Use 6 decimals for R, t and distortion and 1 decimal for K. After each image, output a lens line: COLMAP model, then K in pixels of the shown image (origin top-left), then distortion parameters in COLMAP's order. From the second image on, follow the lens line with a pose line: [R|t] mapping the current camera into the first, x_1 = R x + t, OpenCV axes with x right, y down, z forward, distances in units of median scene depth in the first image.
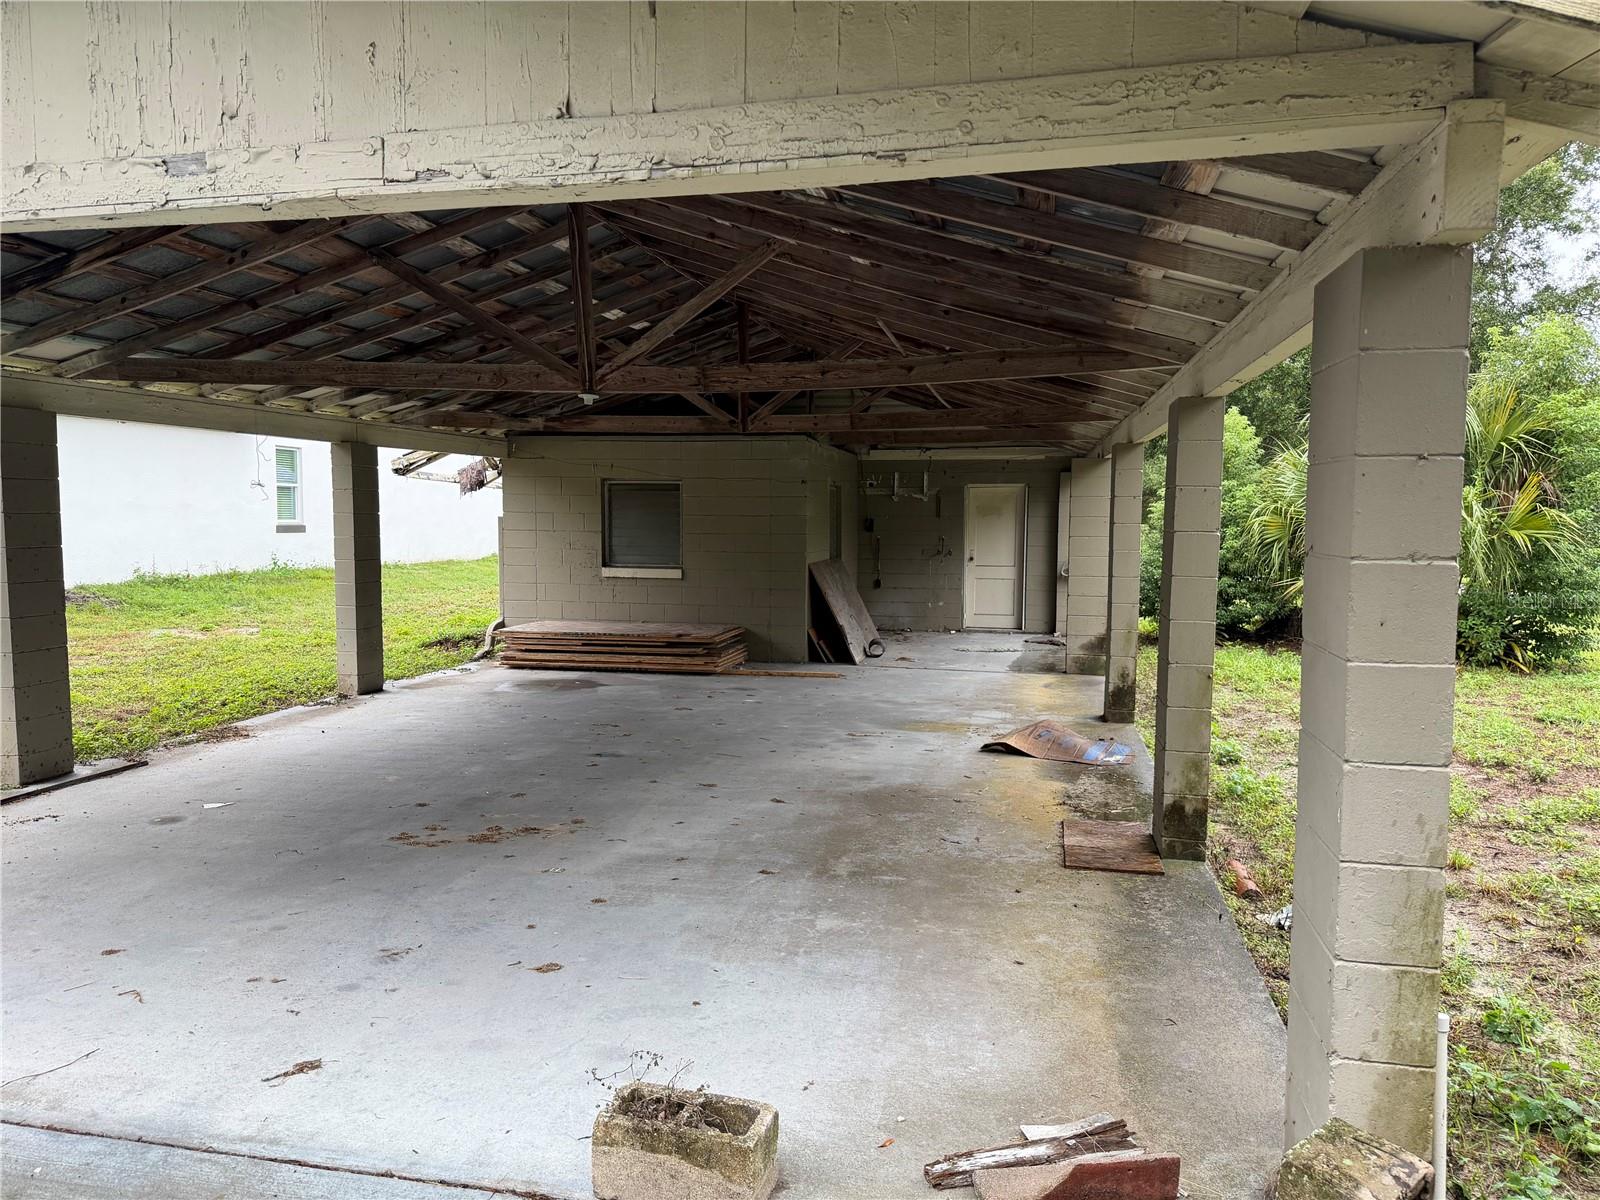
lens RADIAL K [[1124.0, 0, 800.0], [0, 1124.0, 600.0], [0, 0, 1]] dist [0.048791, -0.061450]
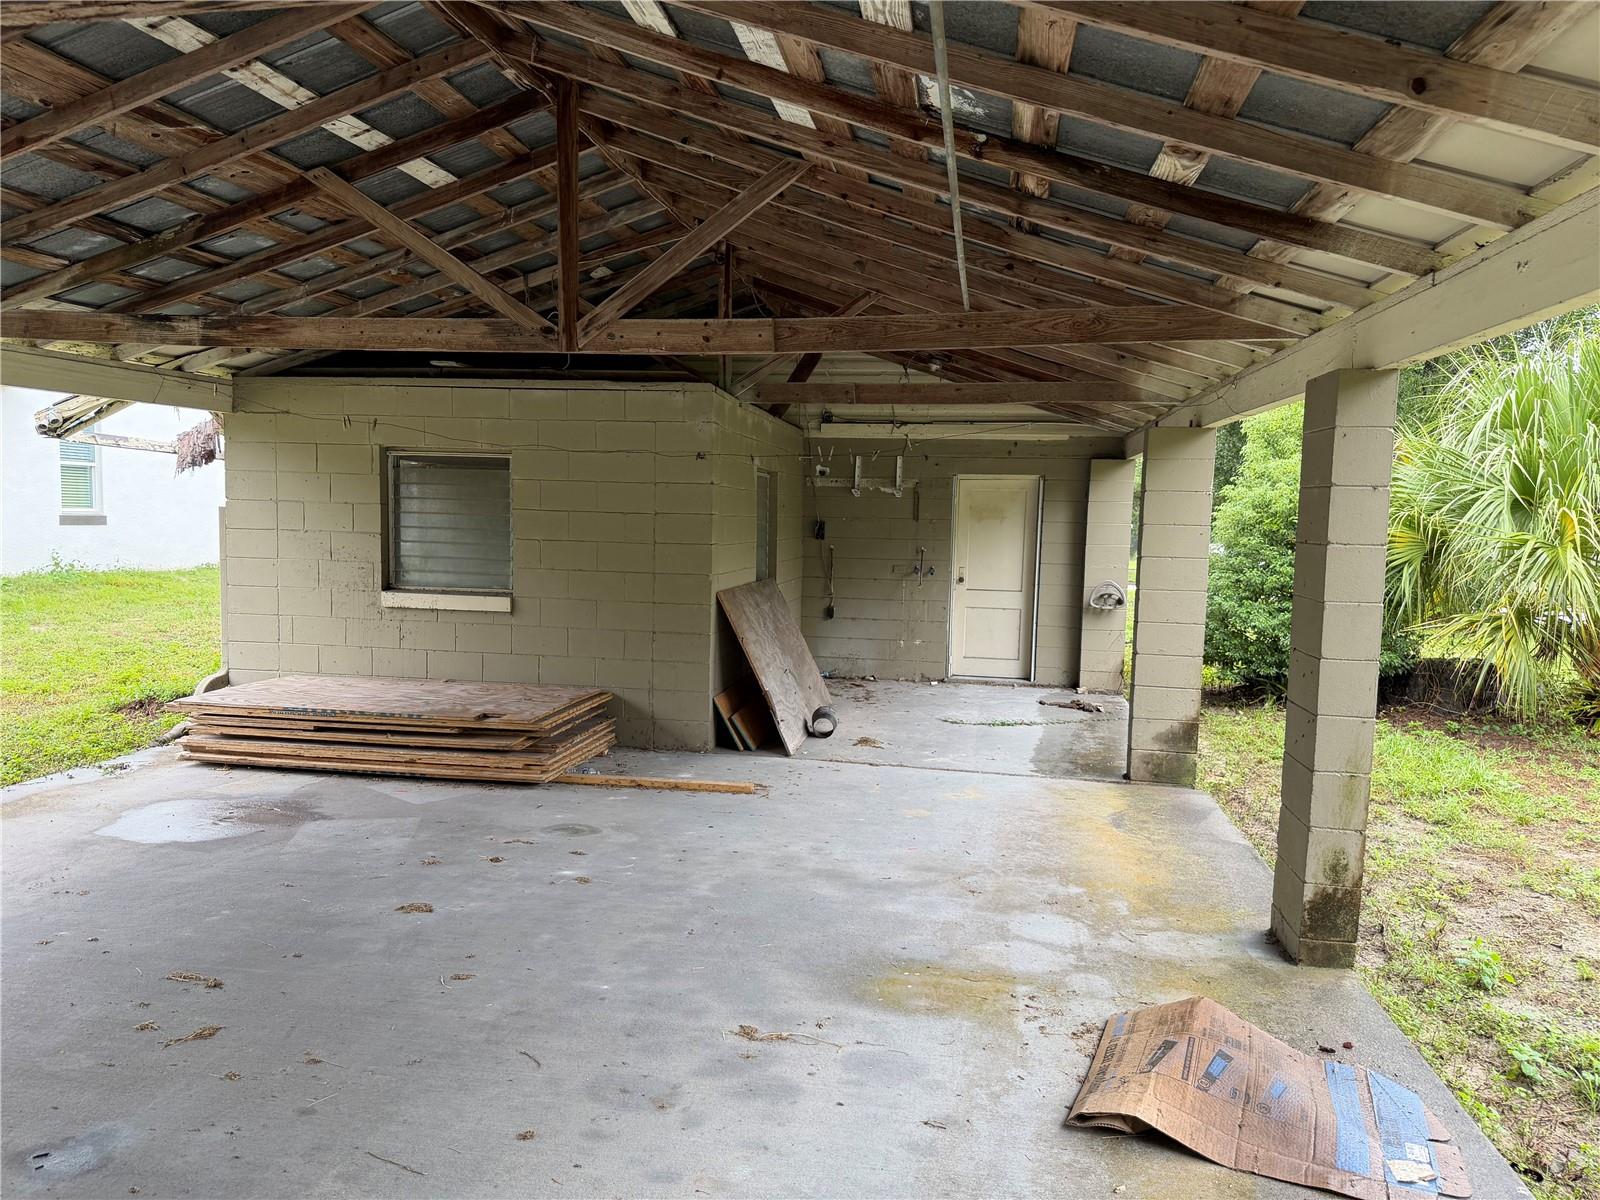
lens RADIAL K [[1104.8, 0, 819.4], [0, 1104.8, 615.5], [0, 0, 1]] dist [-0.003021, -0.002494]
pose [[0.998460, 0.014128, 0.053648, 0.031410], [-0.014954, 0.999775, 0.015019, -0.028364], [-0.053423, -0.015798, 0.998447, 0.377475]]
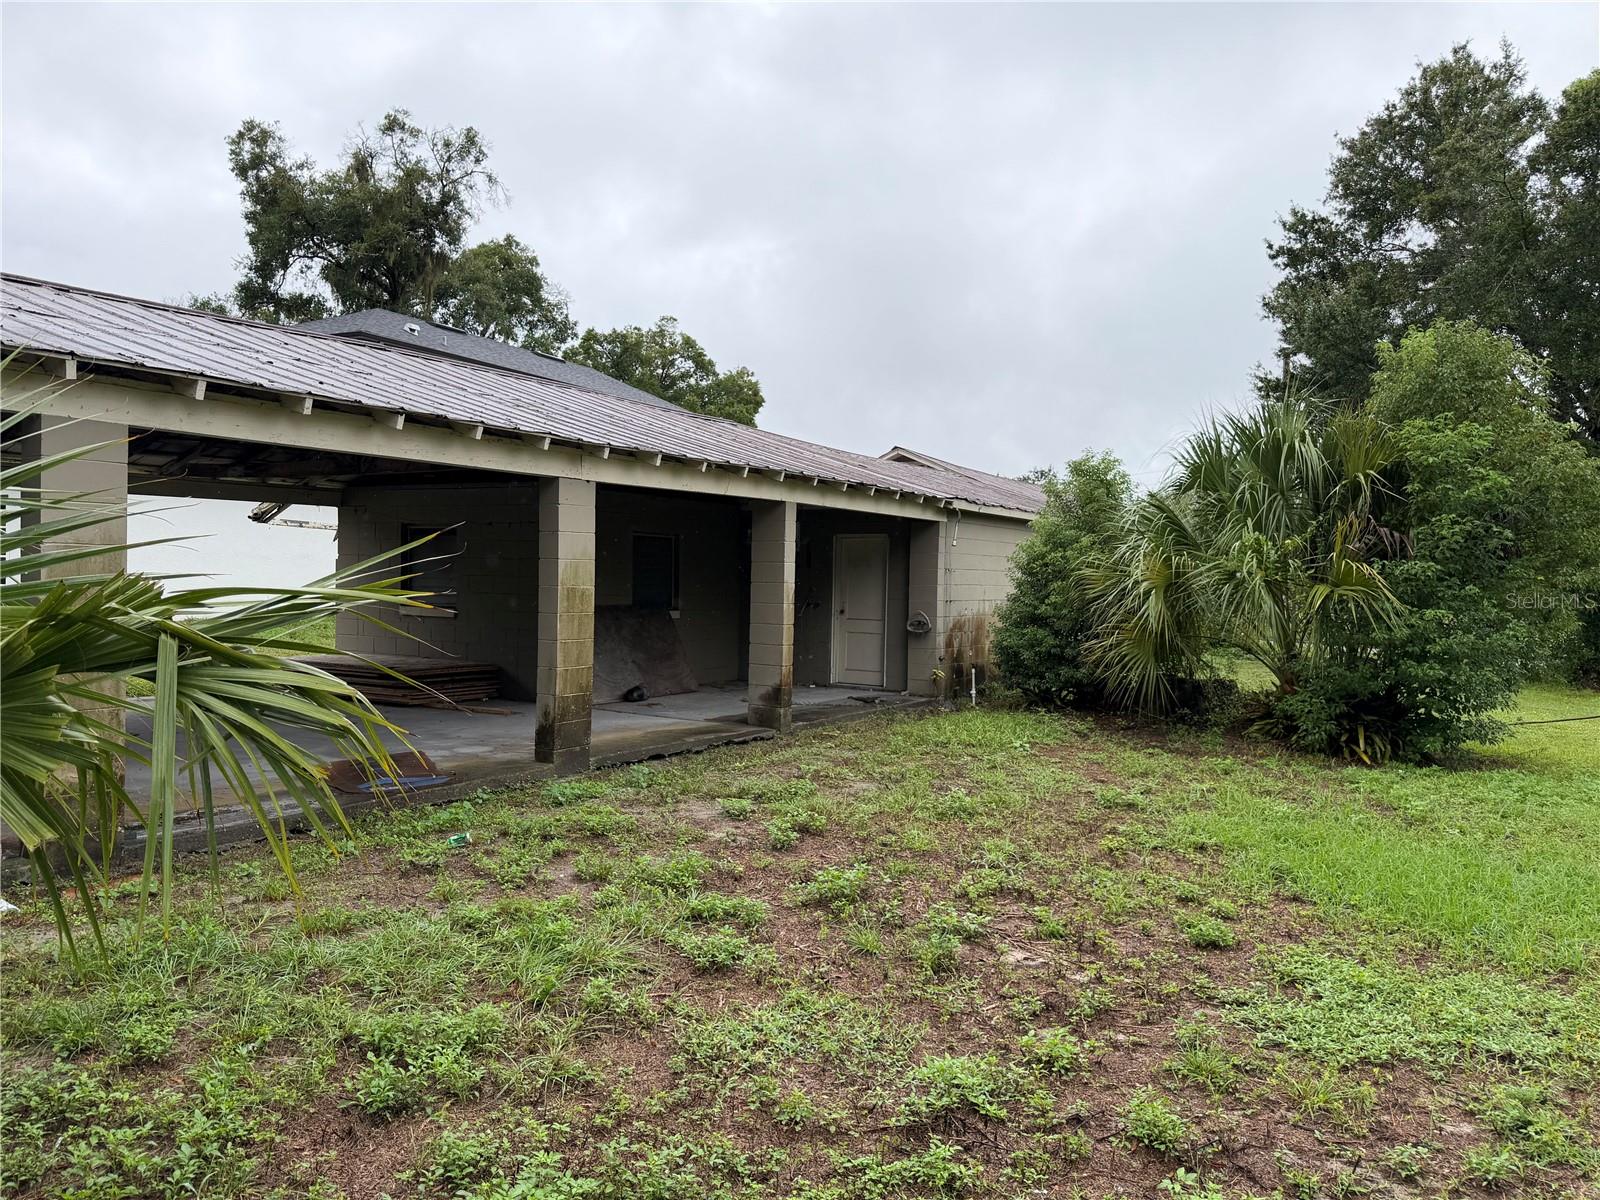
lens RADIAL K [[1124.0, 0, 800.0], [0, 1124.0, 600.0], [0, 0, 1]] dist [0.048791, -0.061450]
pose [[0.939529, 0.019016, -0.341941, 0.549448], [-0.040511, 0.997618, -0.055831, 0.010550], [0.340065, 0.066307, 0.938061, 0.111634]]
